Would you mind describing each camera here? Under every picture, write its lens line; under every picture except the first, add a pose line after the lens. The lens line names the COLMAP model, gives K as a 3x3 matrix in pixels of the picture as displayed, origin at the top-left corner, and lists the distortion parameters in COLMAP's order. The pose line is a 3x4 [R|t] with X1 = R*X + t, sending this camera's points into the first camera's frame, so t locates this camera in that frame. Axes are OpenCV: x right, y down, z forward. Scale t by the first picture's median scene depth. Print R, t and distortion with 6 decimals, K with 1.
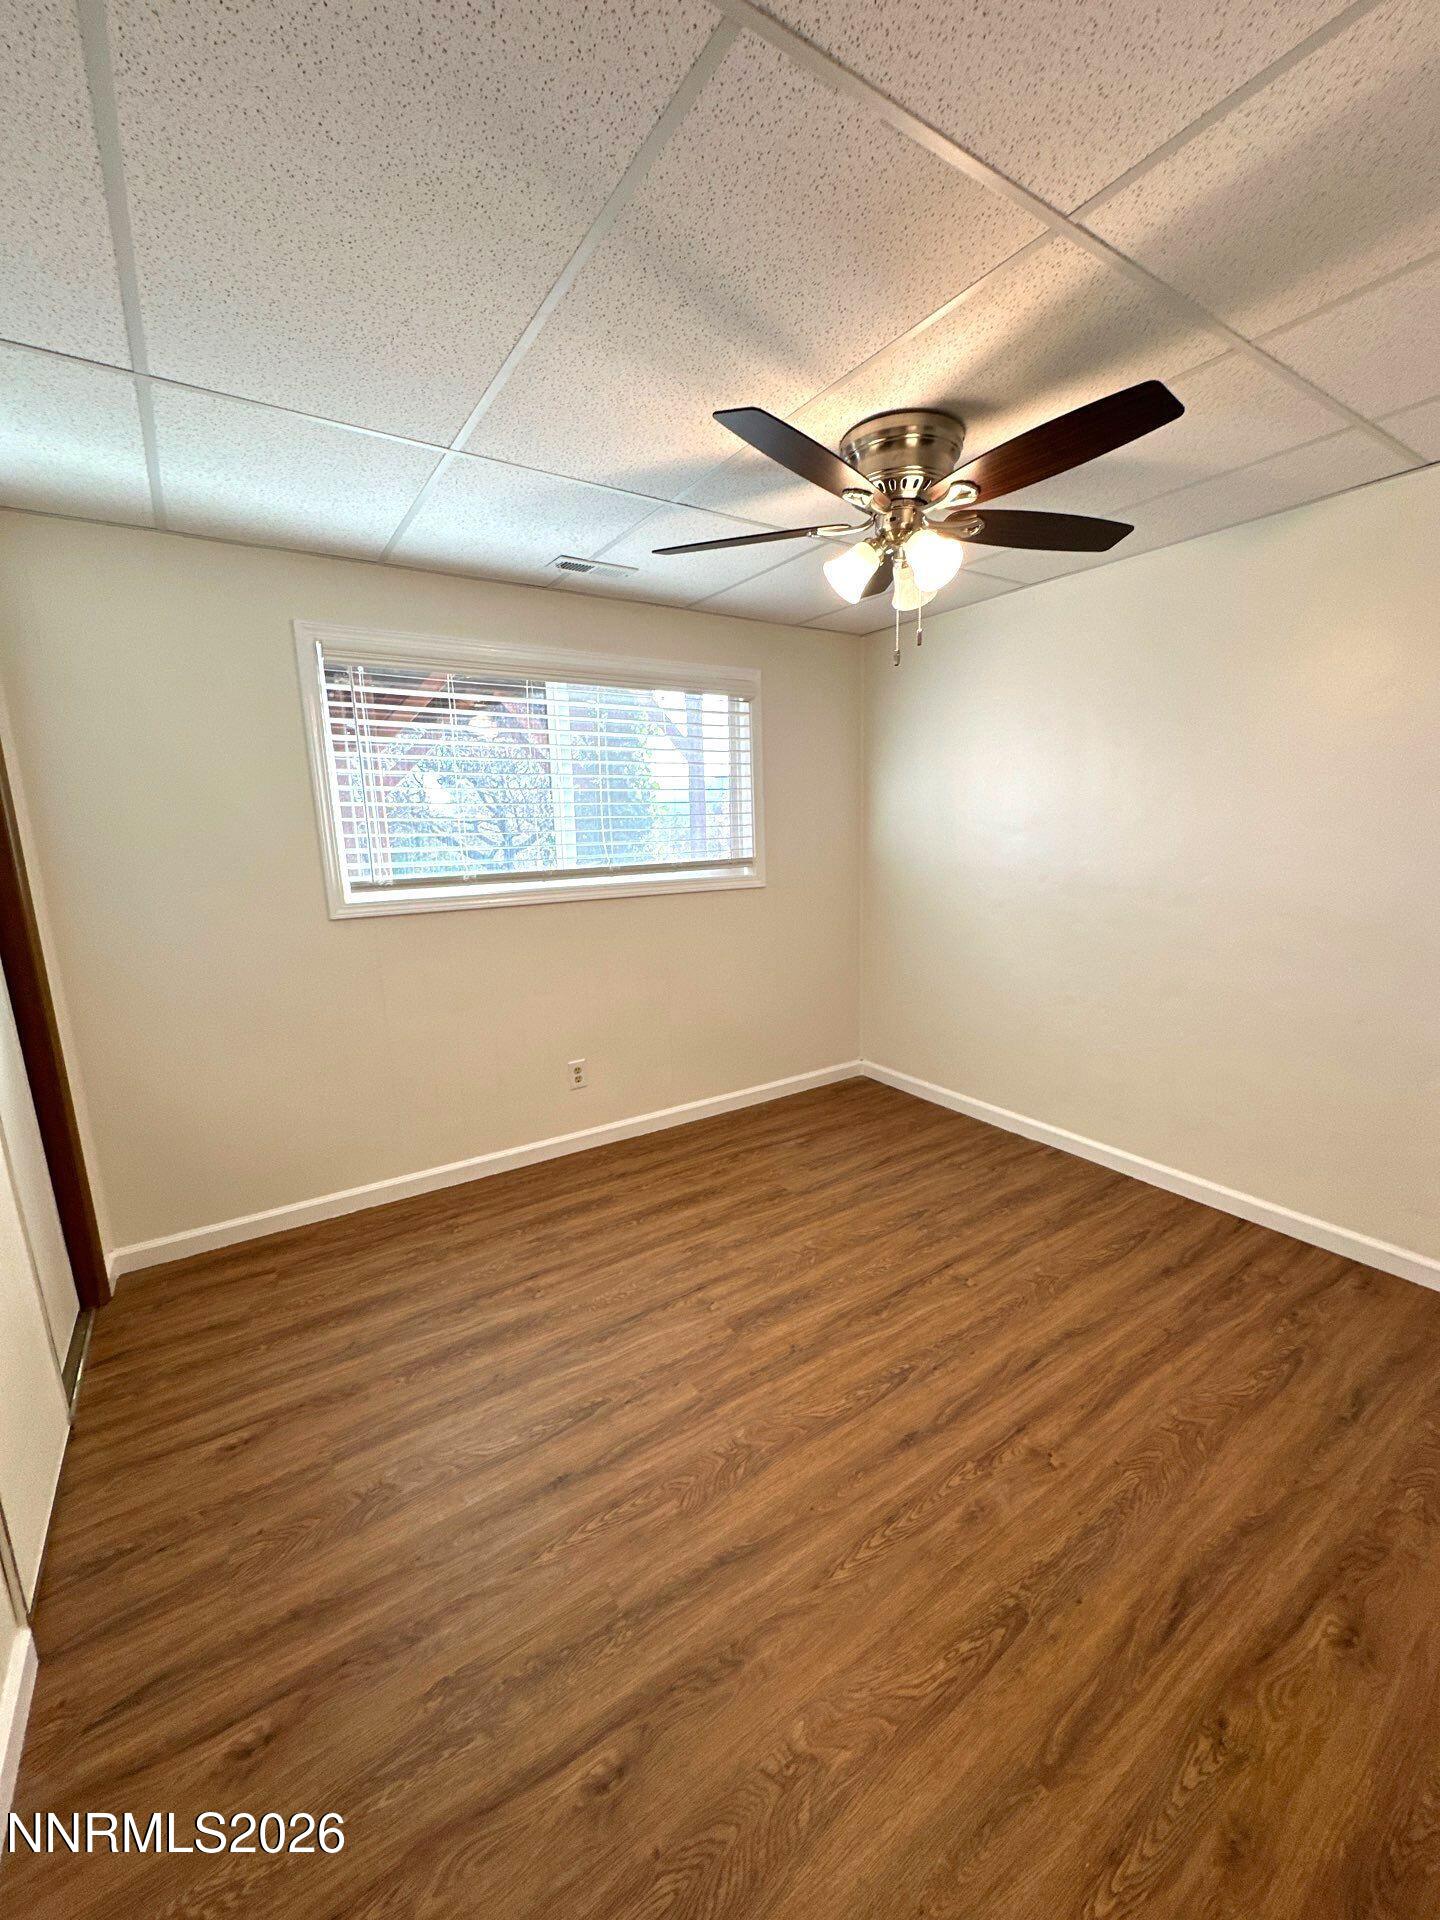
lens RADIAL K [[763.2, 0, 722.3], [0, 763.2, 964.8], [0, 0, 1]] dist [-0.005257, 0.001499]
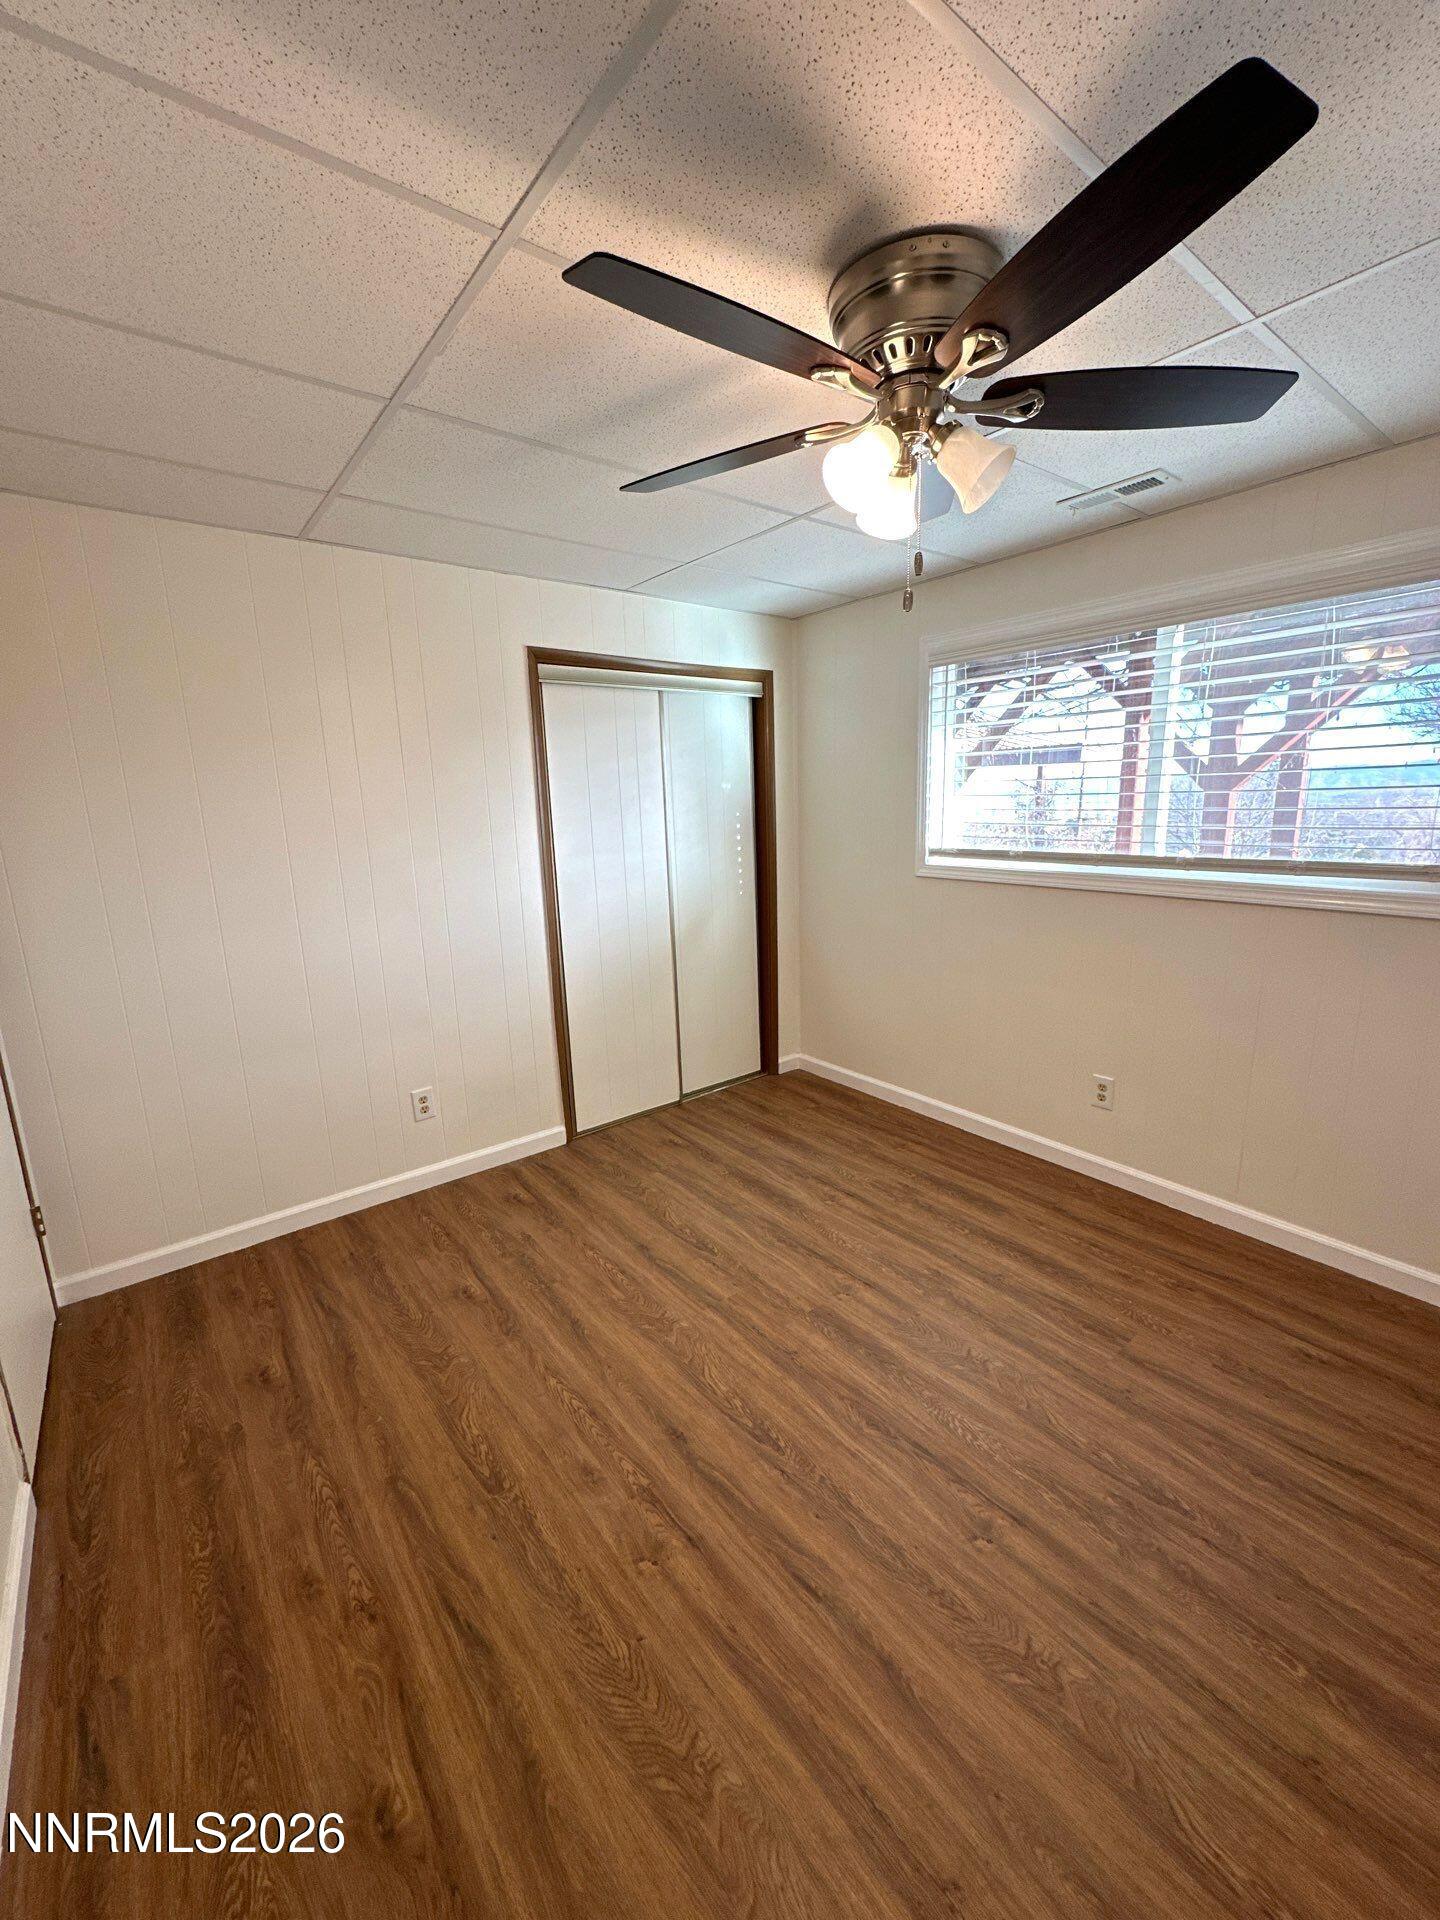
lens RADIAL K [[763.2, 0, 719.2], [0, 763.2, 965.1], [0, 0, 1]] dist [-0.005257, 0.001499]
pose [[0.078813, 0.232028, -0.969511, 0.922216], [-0.161957, 0.962596, 0.217207, -0.178258], [0.983646, 0.139901, 0.113443, 0.720895]]
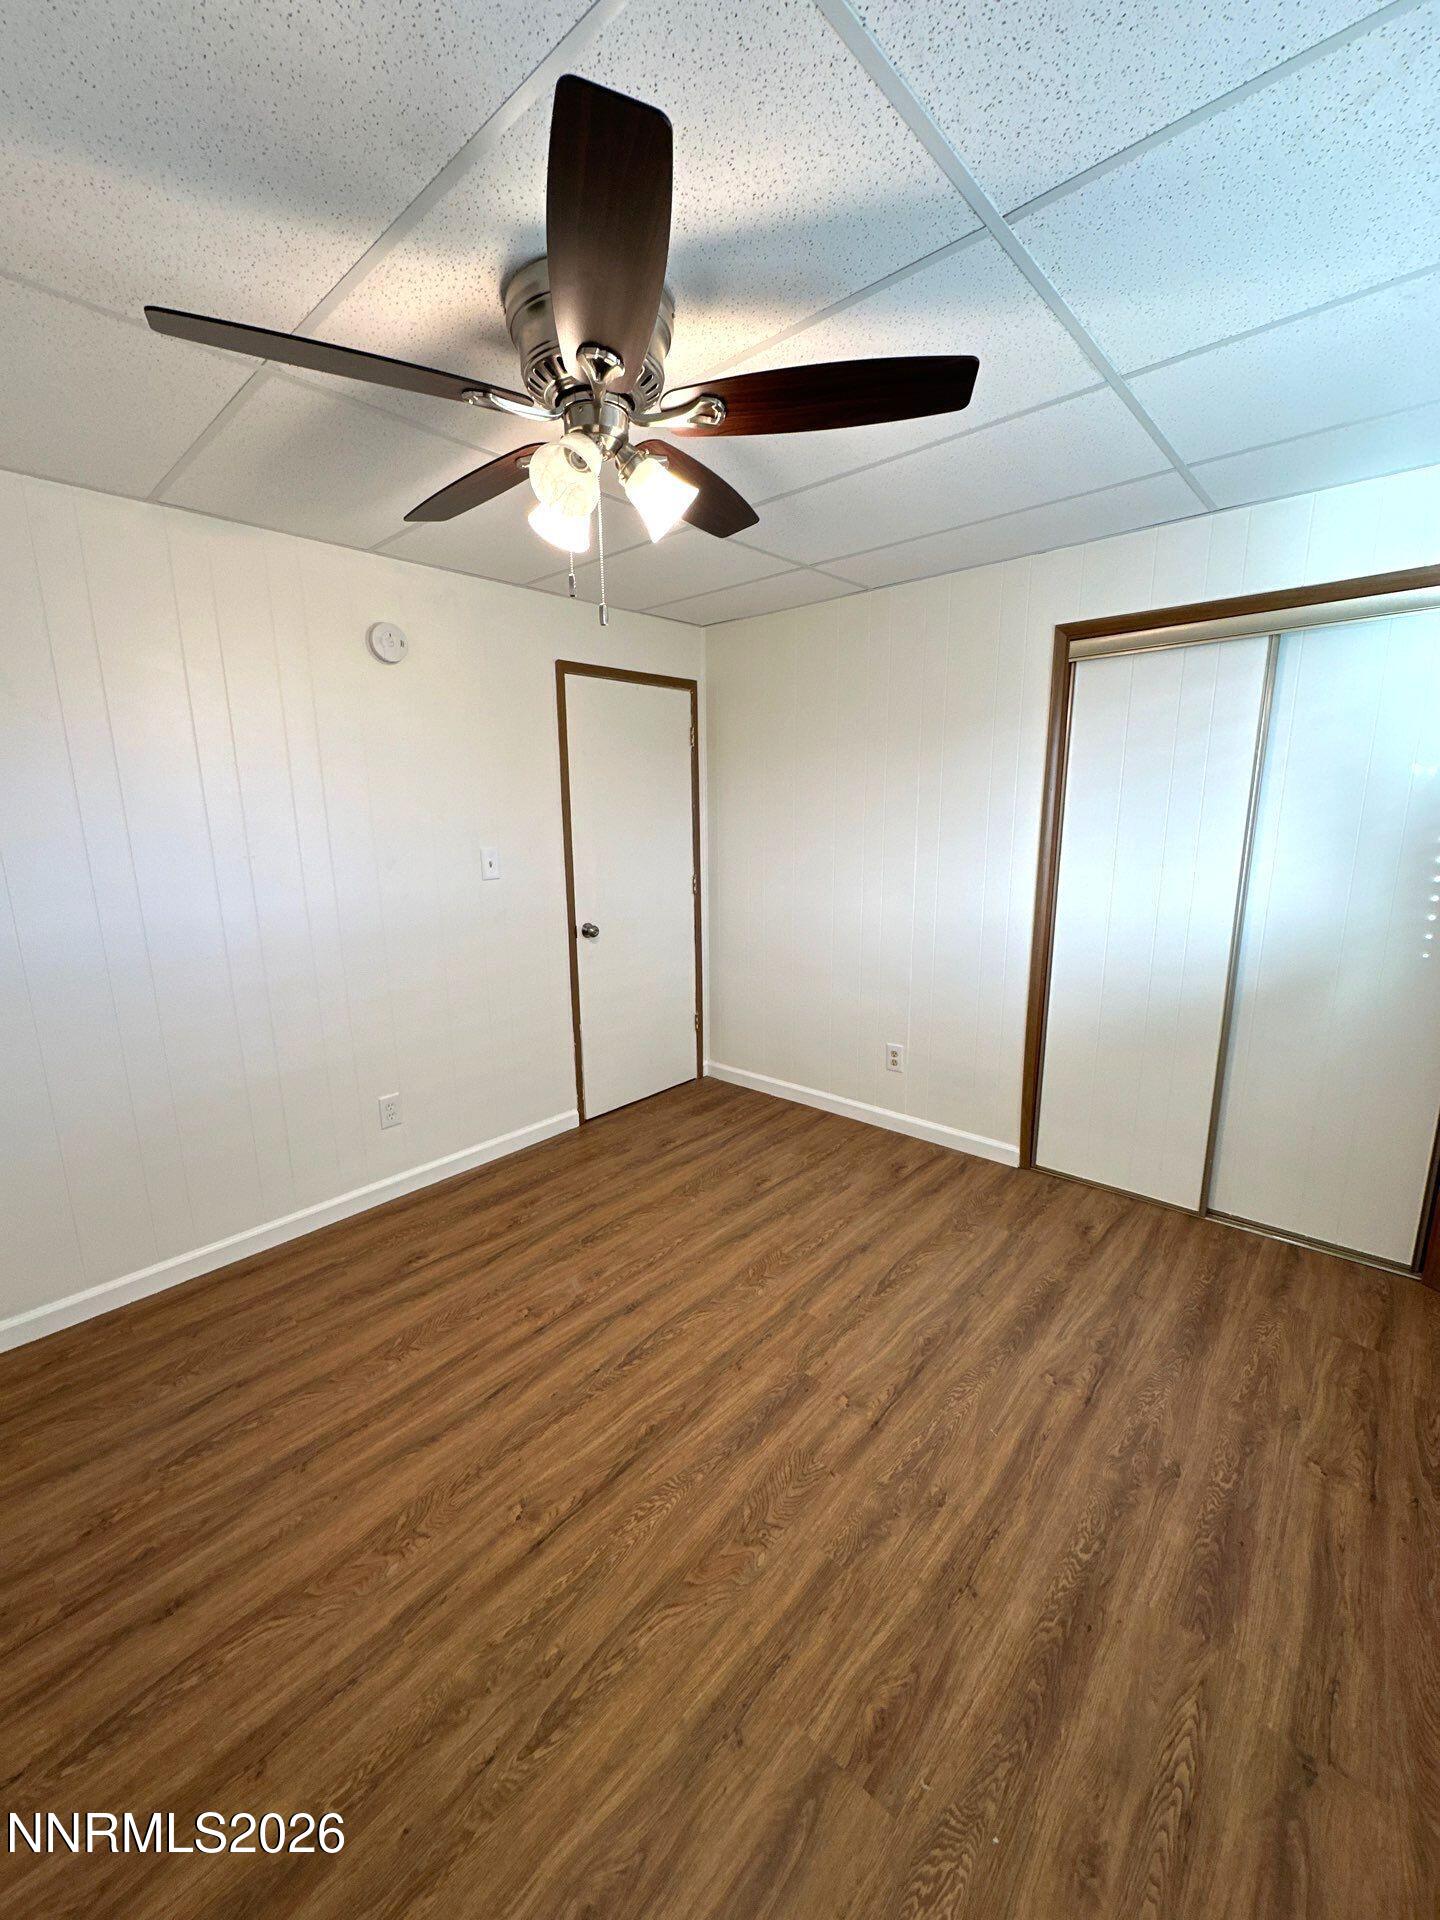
lens RADIAL K [[763.2, 0, 722.0], [0, 763.2, 964.9], [0, 0, 1]] dist [-0.005257, 0.001499]
pose [[-0.966707, 0.090693, -0.239275, 0.299009], [-0.008816, 0.922725, 0.385358, -0.343357], [0.255734, 0.374638, -0.891205, 1.663562]]
